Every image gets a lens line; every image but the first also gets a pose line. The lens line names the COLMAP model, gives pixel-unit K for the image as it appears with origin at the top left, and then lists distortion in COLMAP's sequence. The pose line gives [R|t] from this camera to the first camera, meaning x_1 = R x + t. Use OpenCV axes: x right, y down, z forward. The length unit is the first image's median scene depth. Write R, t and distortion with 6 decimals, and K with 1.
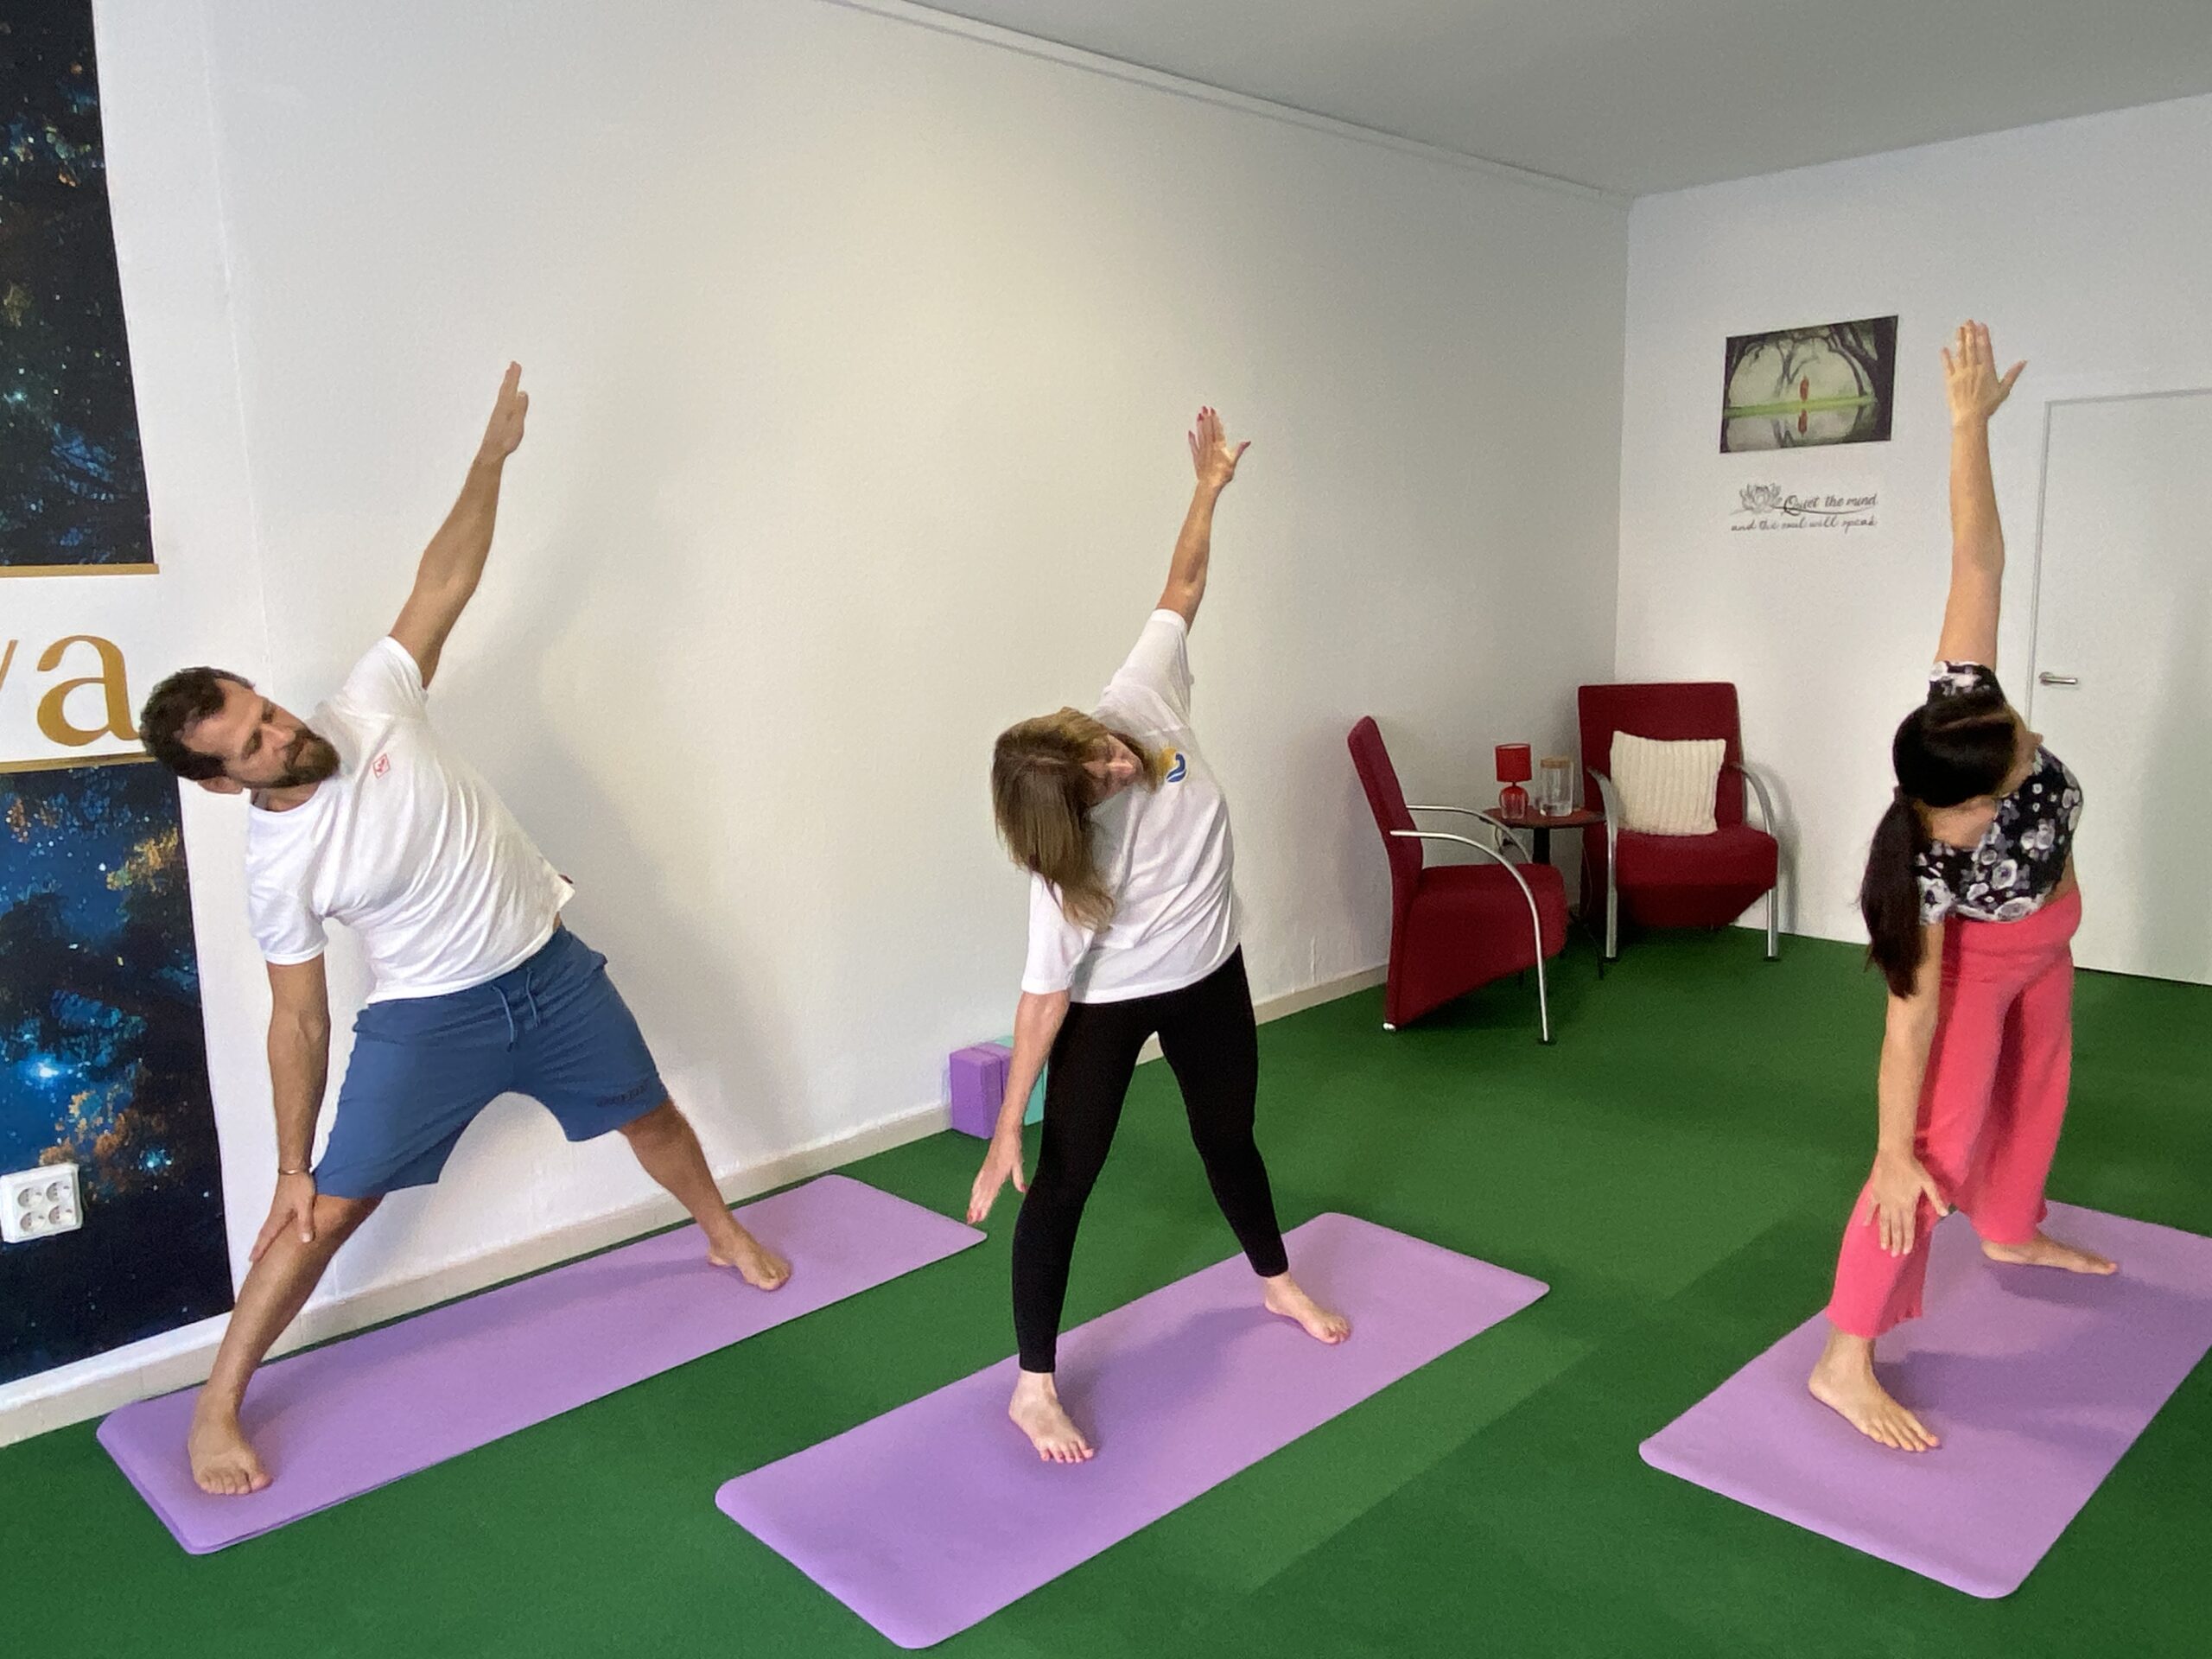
lens RADIAL K [[1640.0, 0, 1074.2], [0, 1640.0, 827.5], [0, 0, 1]] dist [0.047426, -0.073420]
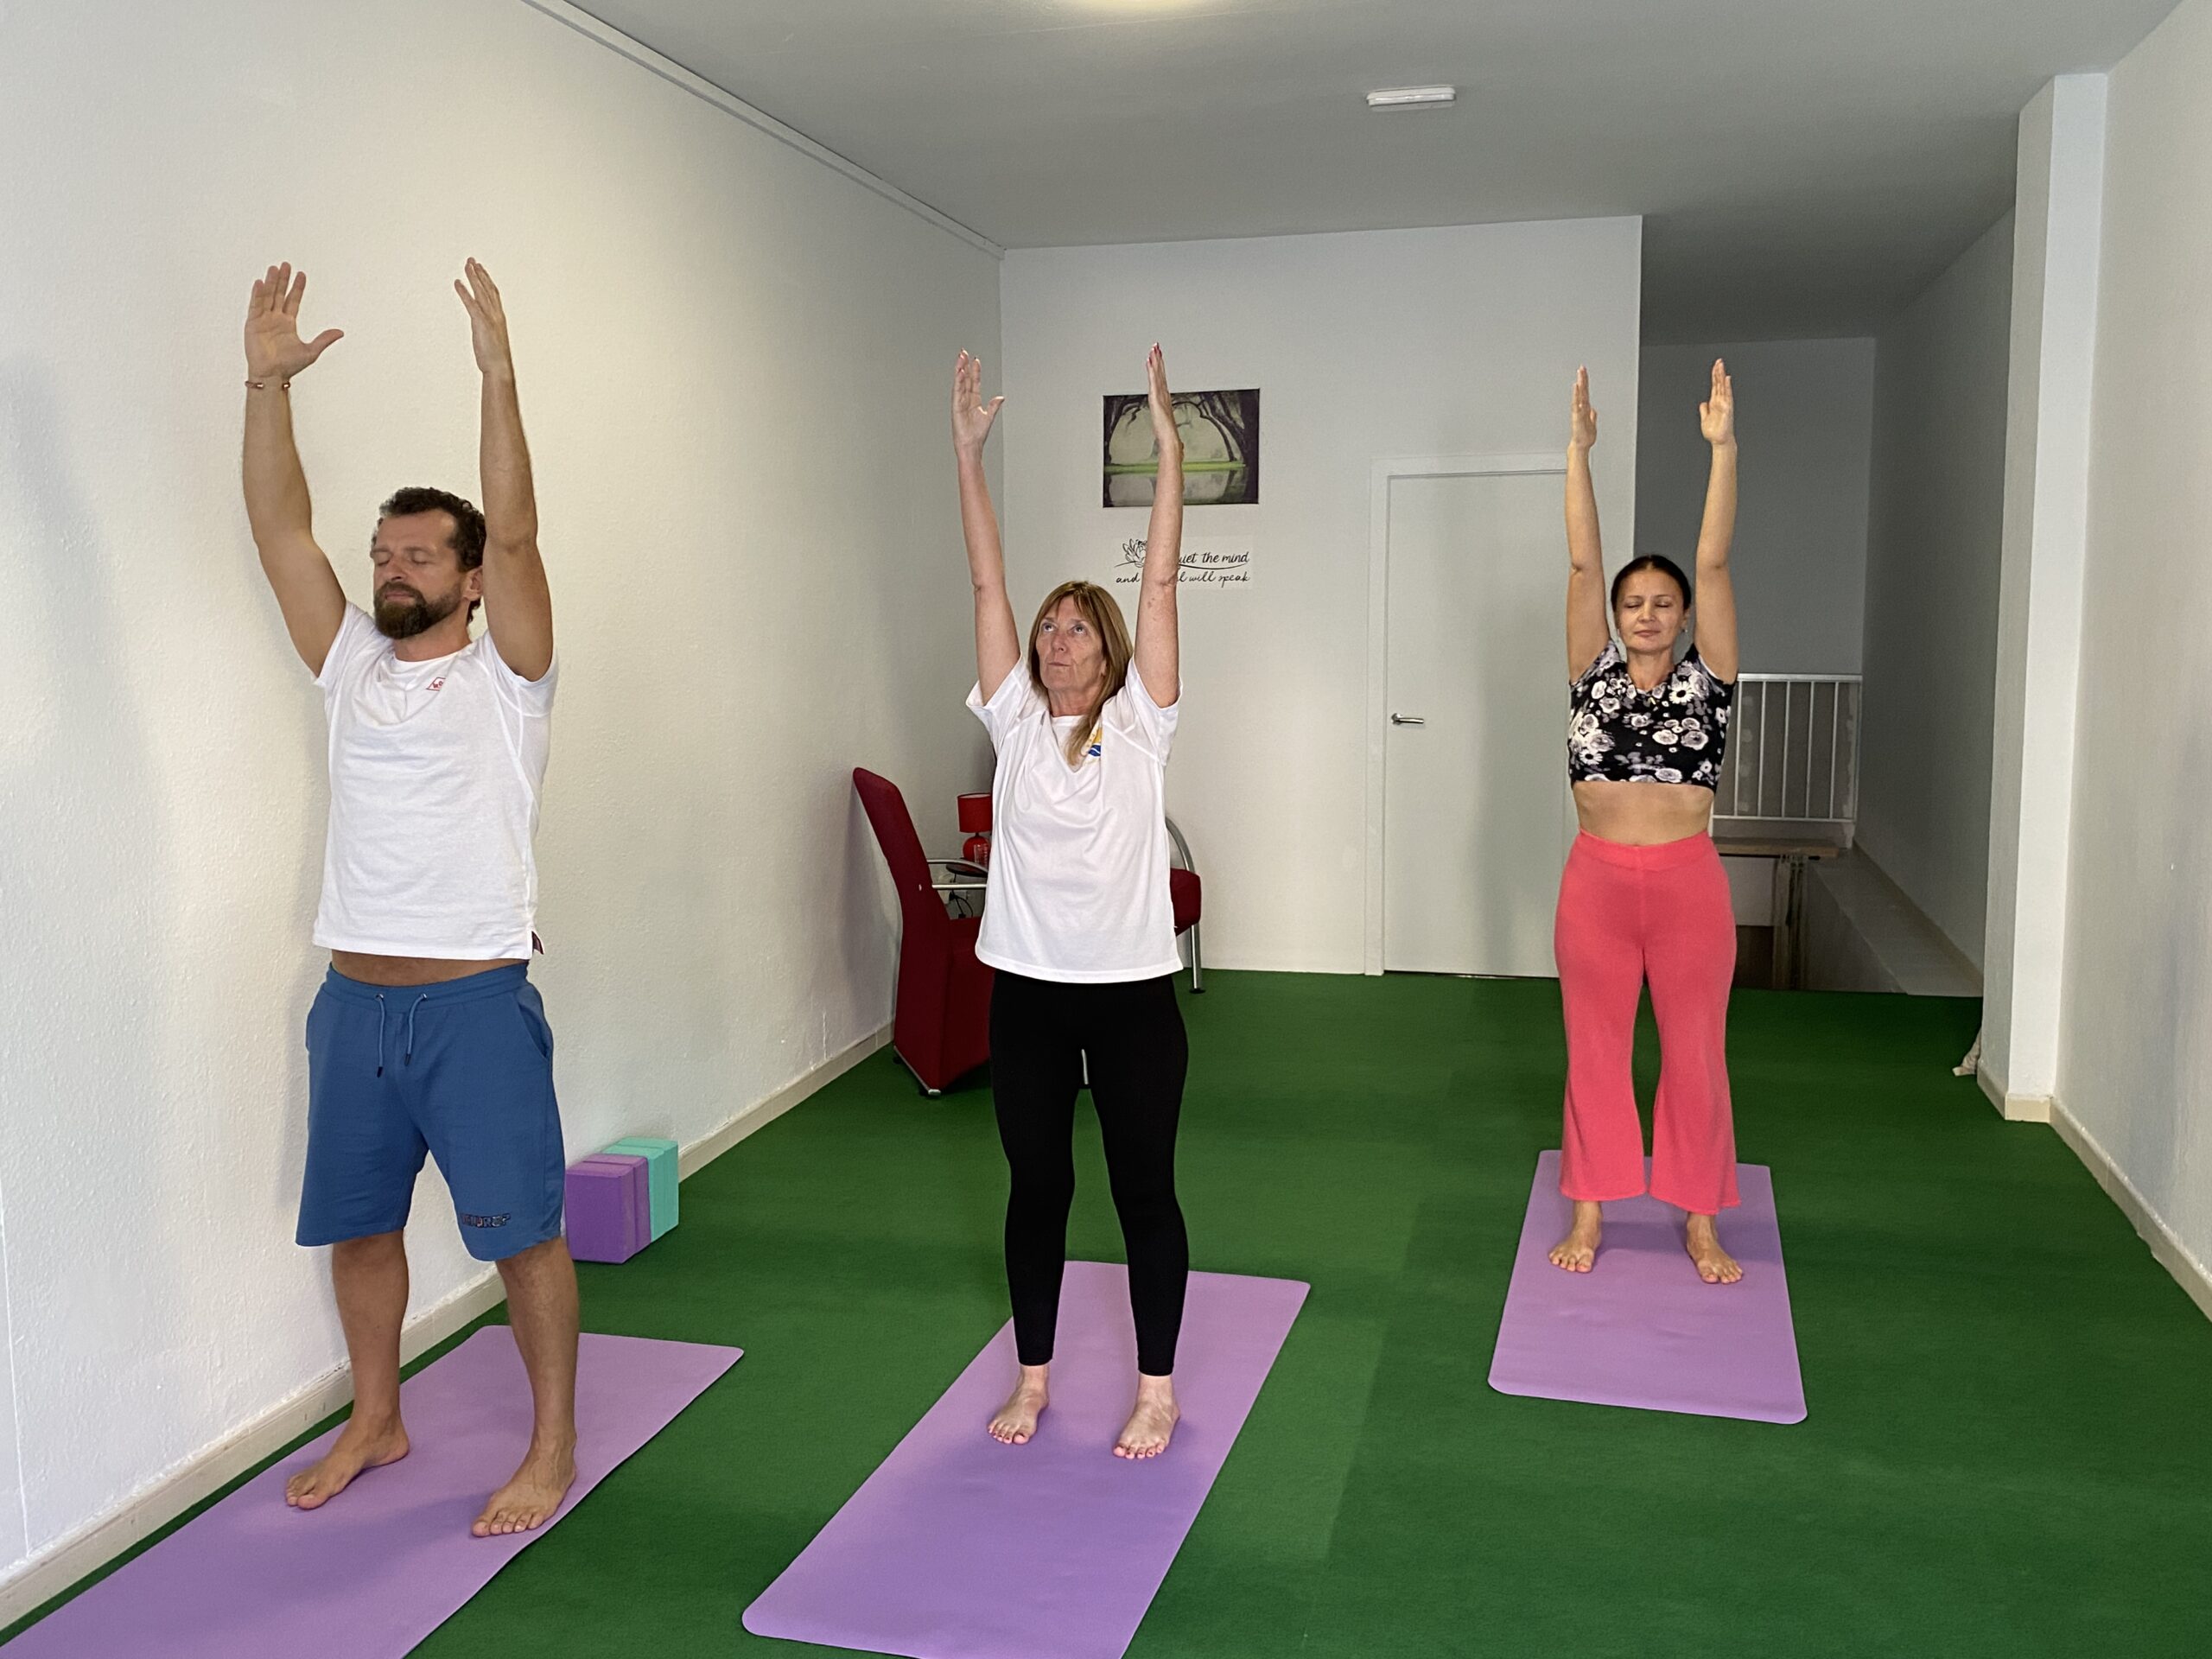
lens RADIAL K [[1934.1, 0, 1086.1], [0, 1934.1, 832.5], [0, 0, 1]] dist [0.147626, -0.357857]
pose [[0.857522, -0.051228, 0.511890, -0.265529], [0.069098, 0.997483, -0.015929, -0.005603], [-0.509785, 0.049030, 0.858903, -0.029669]]
